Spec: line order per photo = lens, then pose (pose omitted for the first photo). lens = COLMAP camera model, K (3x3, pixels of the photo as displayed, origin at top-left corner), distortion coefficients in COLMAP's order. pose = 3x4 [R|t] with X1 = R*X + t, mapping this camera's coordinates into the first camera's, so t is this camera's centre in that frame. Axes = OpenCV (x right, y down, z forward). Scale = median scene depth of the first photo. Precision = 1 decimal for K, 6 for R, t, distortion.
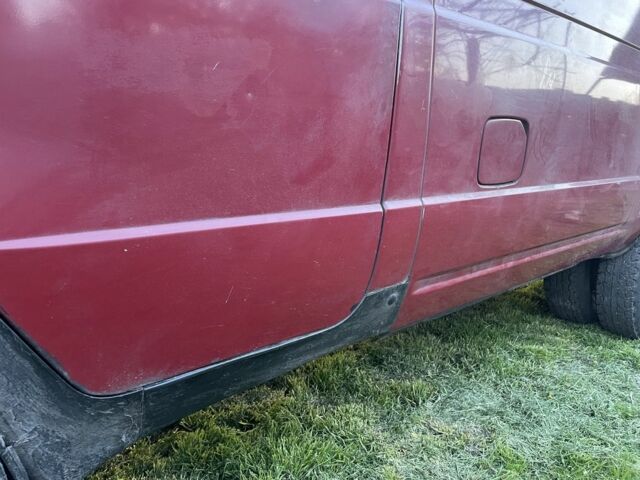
lens RADIAL K [[488.0, 0, 322.1], [0, 488.0, 235.9], [0, 0, 1]] dist [0.089277, -0.120080]
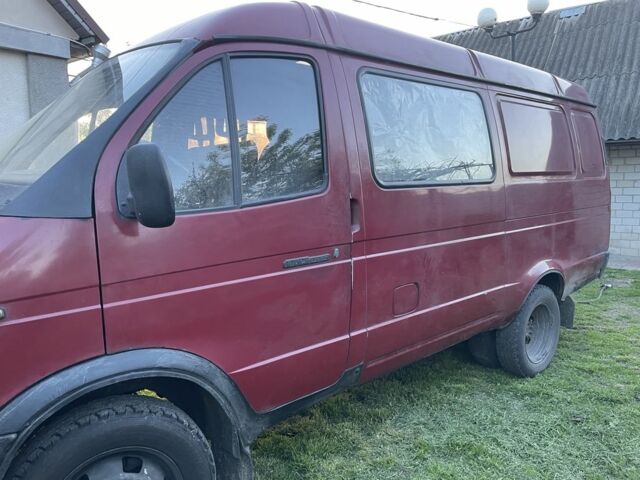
lens RADIAL K [[488.0, 0, 322.1], [0, 488.0, 235.9], [0, 0, 1]] dist [0.089277, -0.120080]
pose [[0.999104, -0.042159, -0.003810, 0.007716], [0.041773, 0.996499, -0.072417, -0.226194], [0.006850, 0.072193, 0.997367, -0.894697]]
